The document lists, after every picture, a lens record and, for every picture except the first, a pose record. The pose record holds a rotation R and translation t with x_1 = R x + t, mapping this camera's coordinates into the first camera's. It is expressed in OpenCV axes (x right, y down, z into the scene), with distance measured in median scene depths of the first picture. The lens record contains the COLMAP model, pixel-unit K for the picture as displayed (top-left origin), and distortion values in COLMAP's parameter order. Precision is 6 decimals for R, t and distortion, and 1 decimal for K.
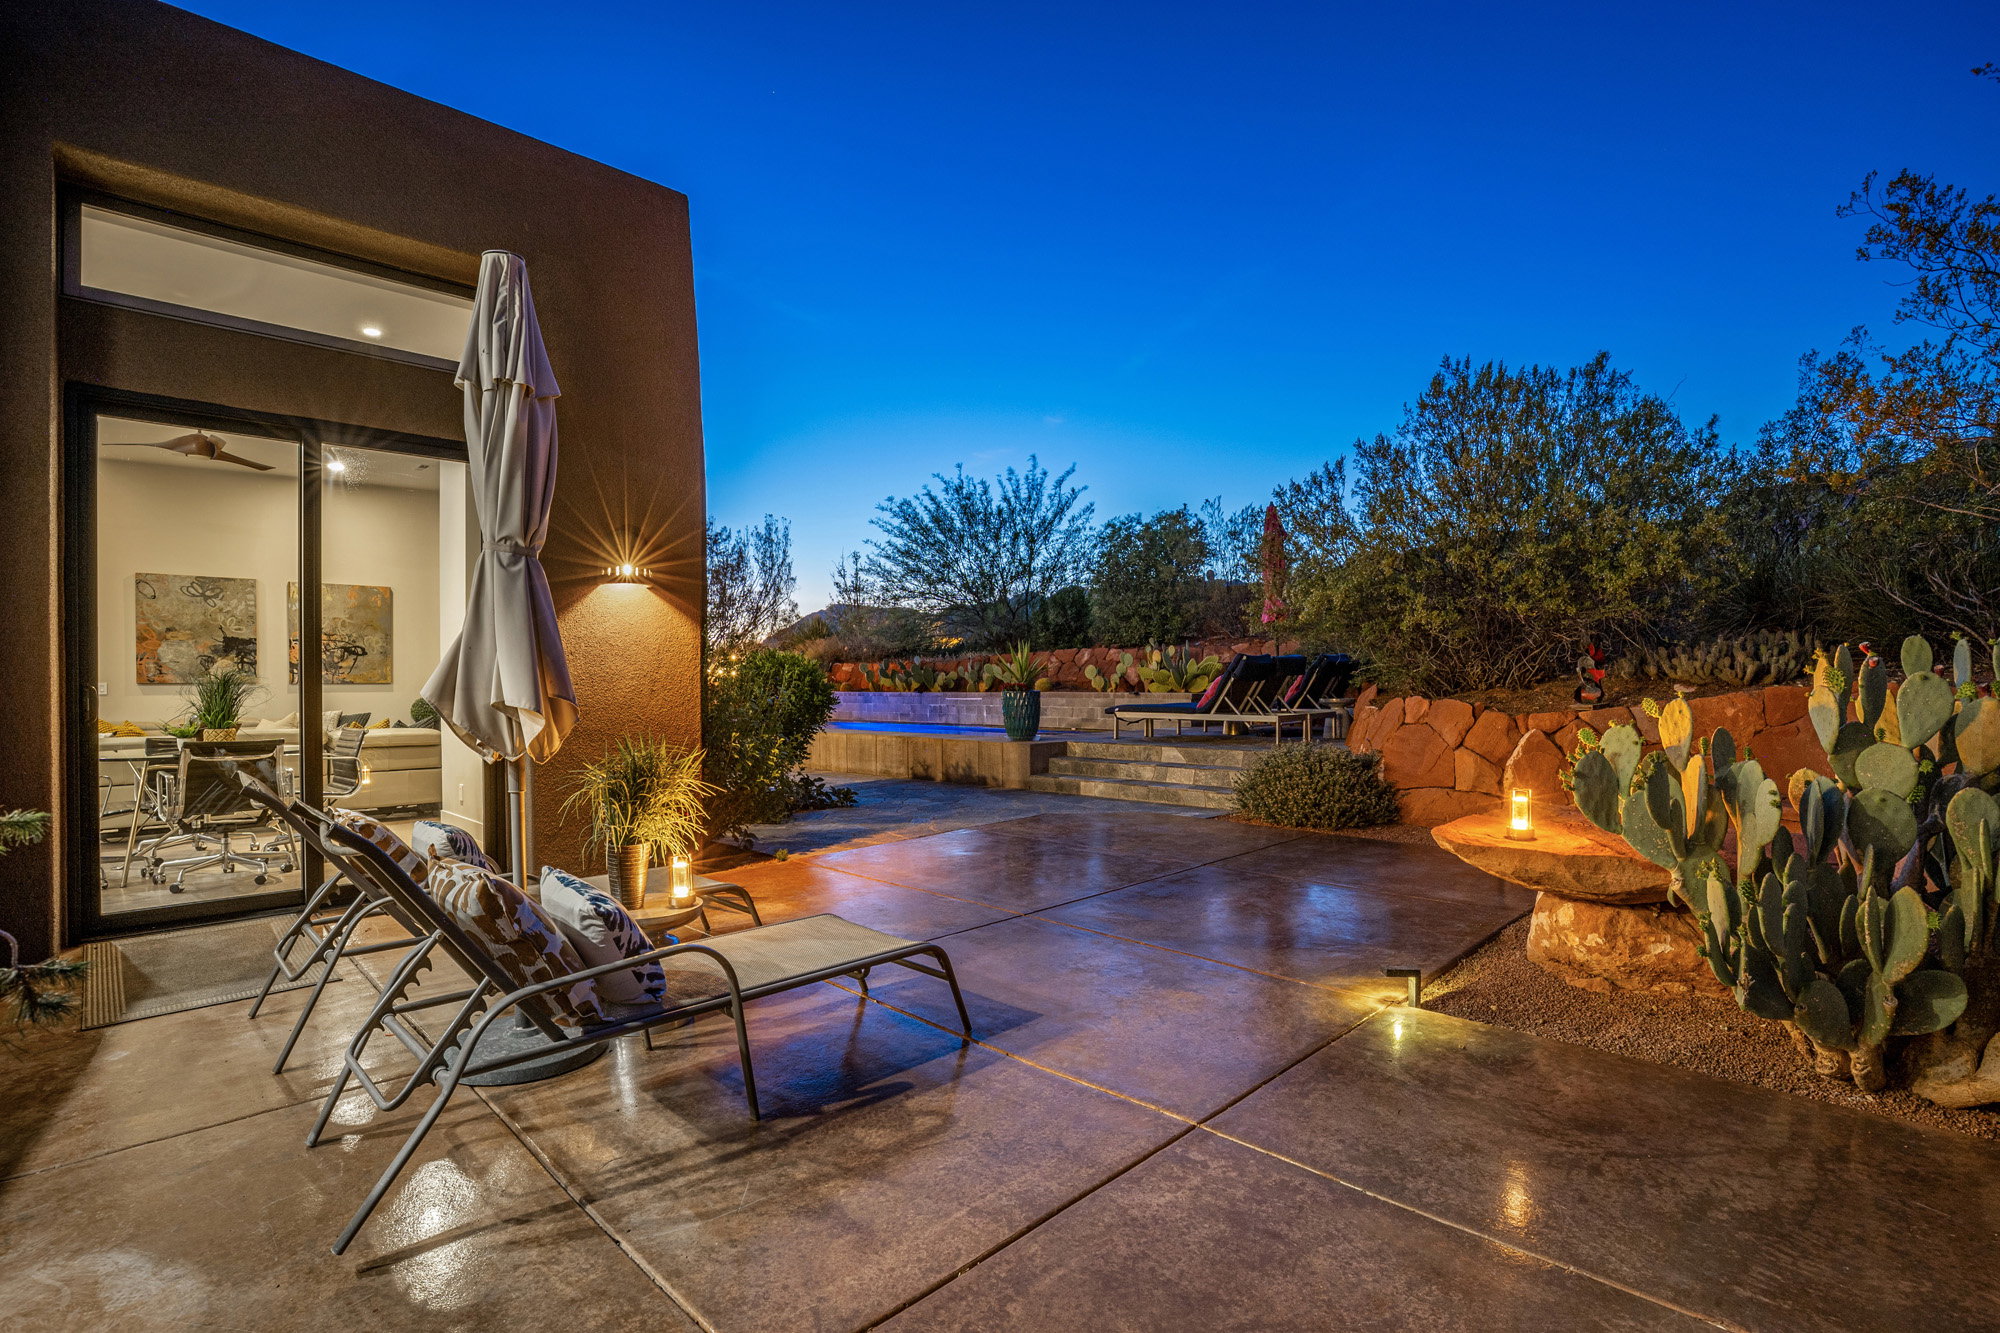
lens RADIAL K [[931.5, 0, 999.3], [0, 931.5, 680.4], [0, 0, 1]] dist [-0.028326, 0.001505]
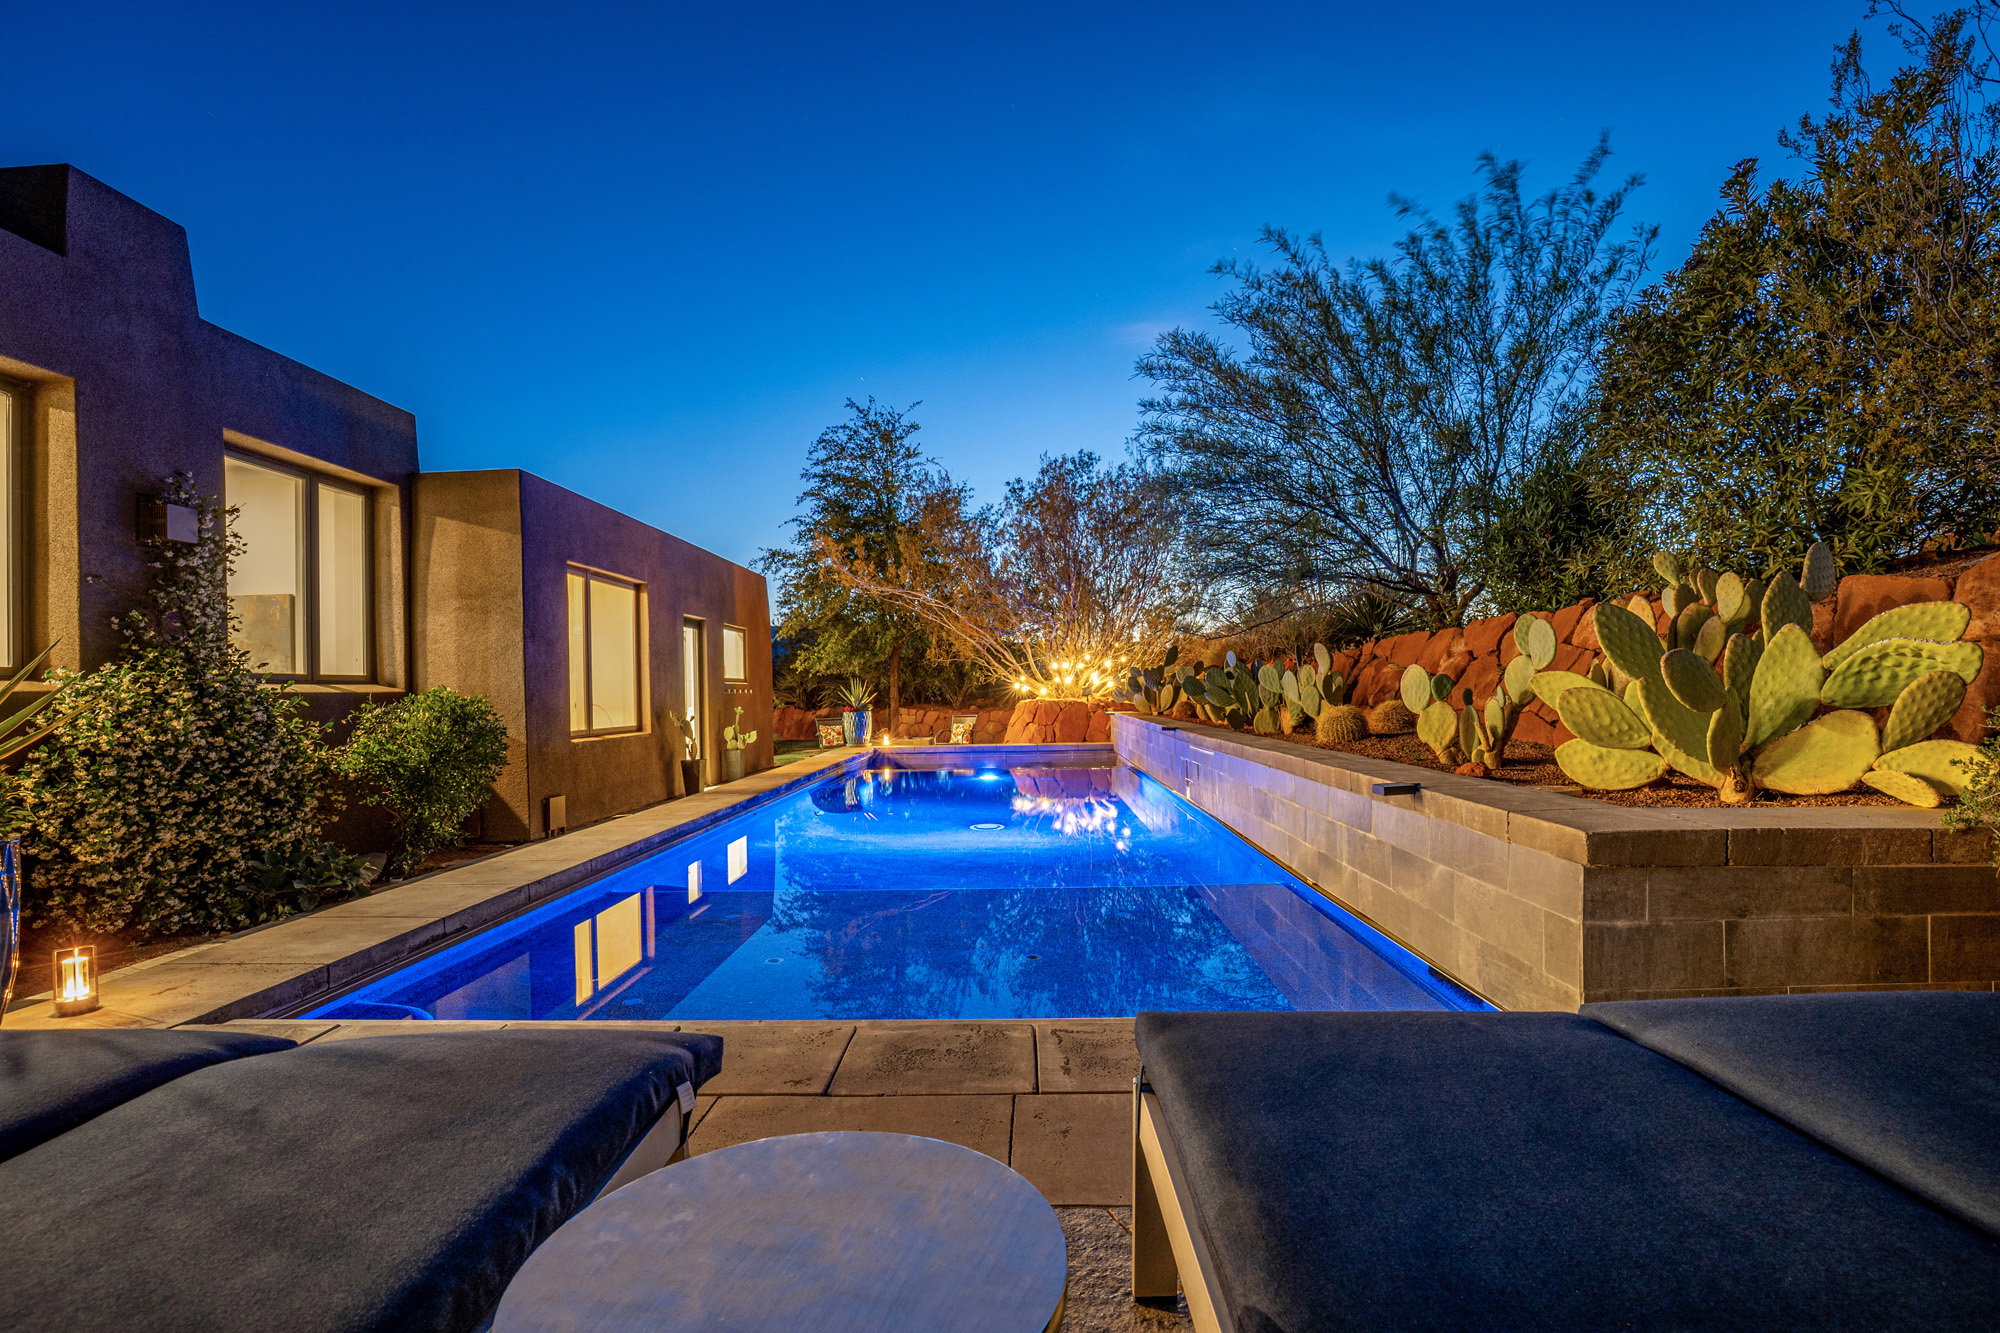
lens RADIAL K [[931.5, 0, 999.3], [0, 931.5, 680.4], [0, 0, 1]] dist [-0.028326, 0.001505]
pose [[0.684062, -0.014936, -0.729271, 0.223231], [0.017322, 0.999841, -0.004228, -0.012748], [0.729218, -0.009740, 0.684212, 0.701825]]
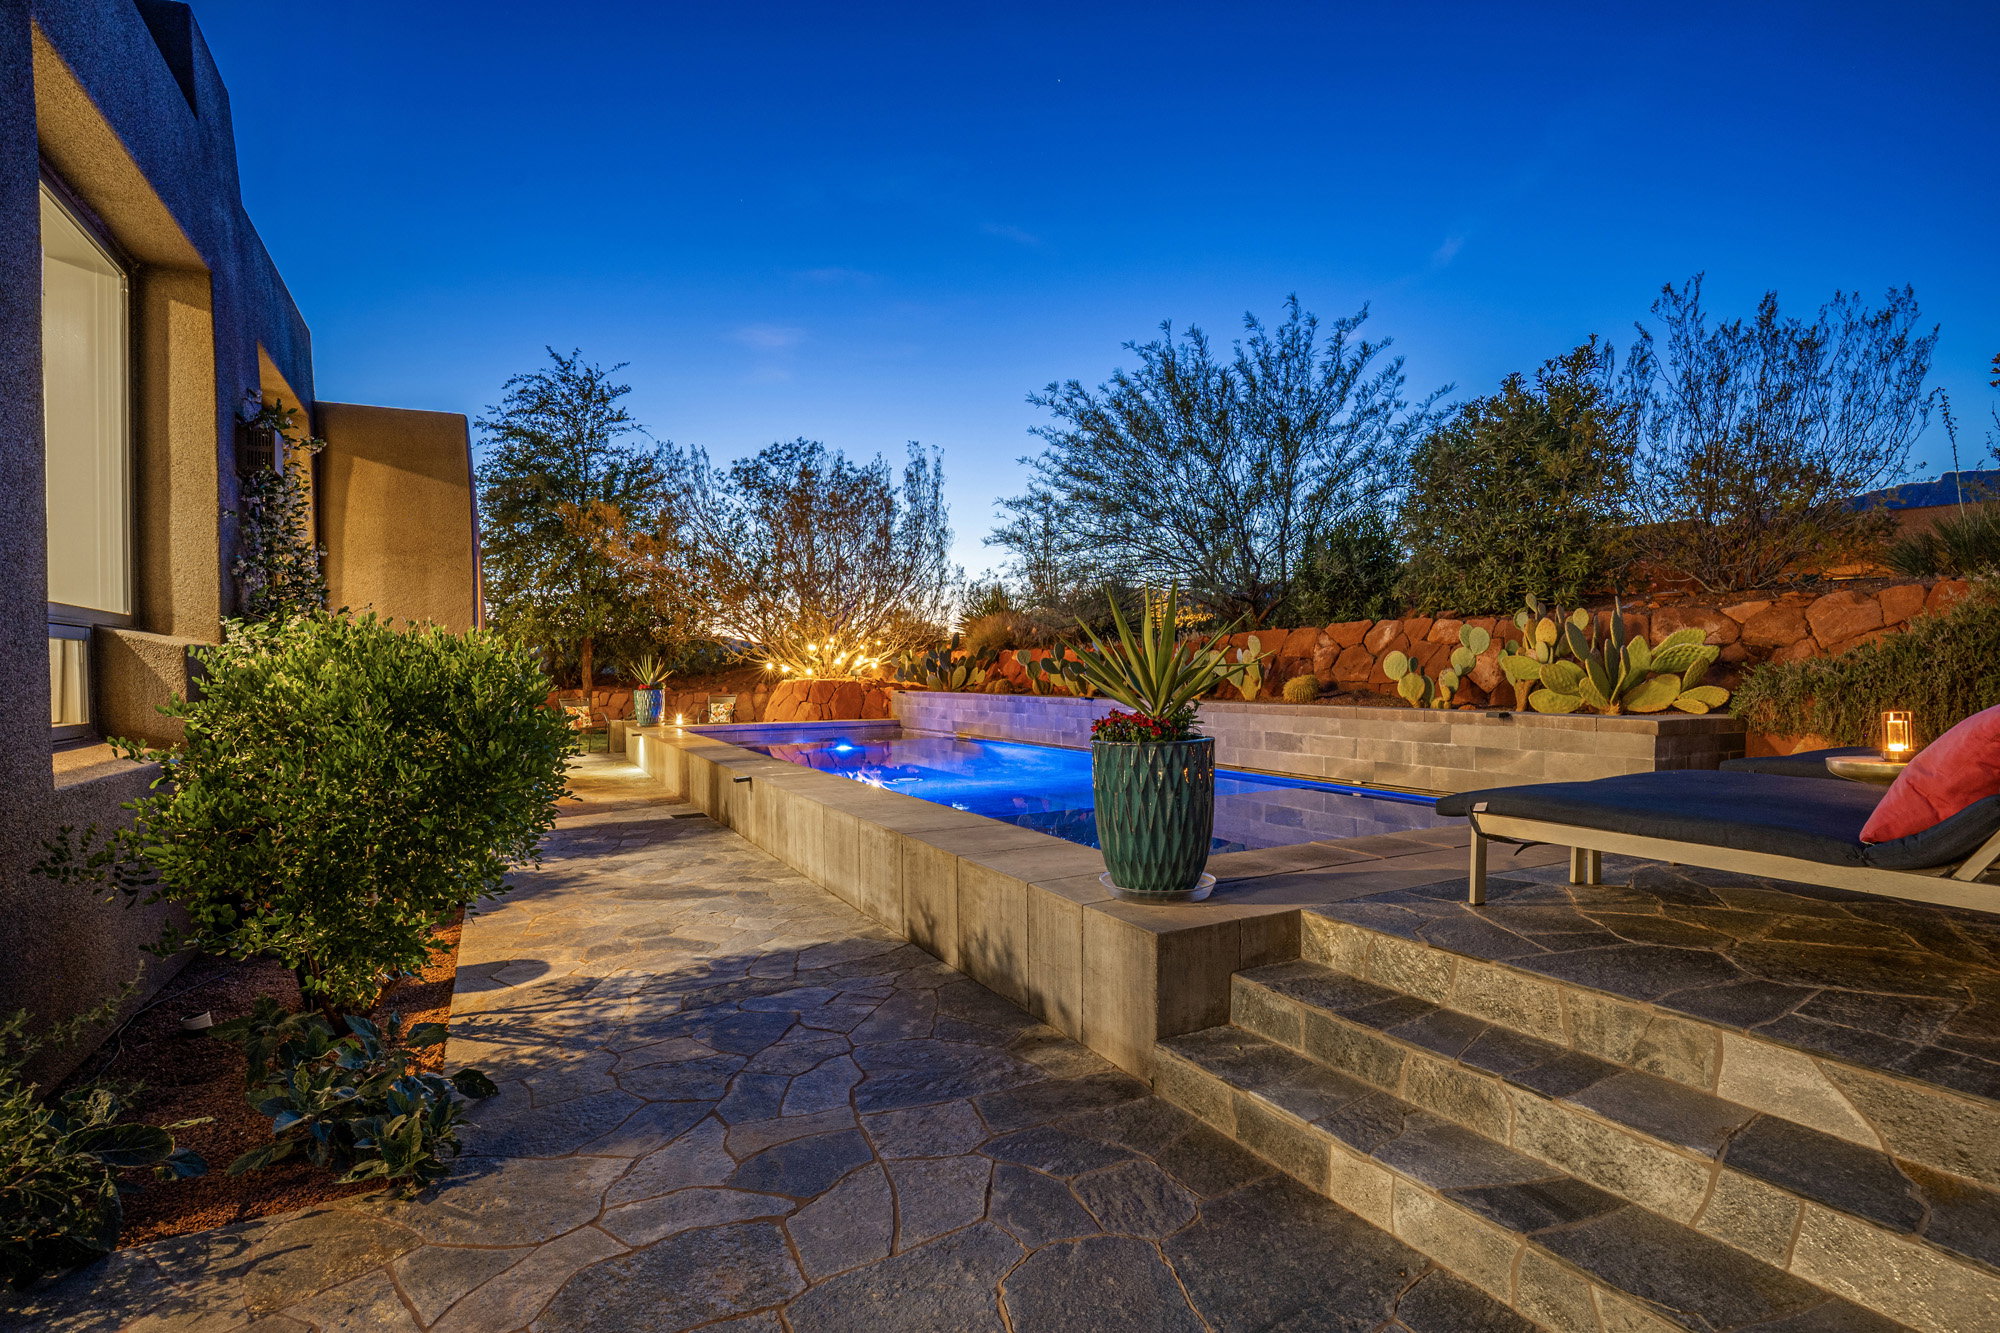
lens RADIAL K [[963.5, 0, 1003.1], [0, 963.5, 681.1], [0, 0, 1]] dist [-0.025916, 0.000003]
pose [[0.956381, 0.000921, -0.292121, 0.047575], [0.003406, 0.999892, 0.014304, -0.008759], [0.292103, -0.014675, 0.956274, 0.451008]]
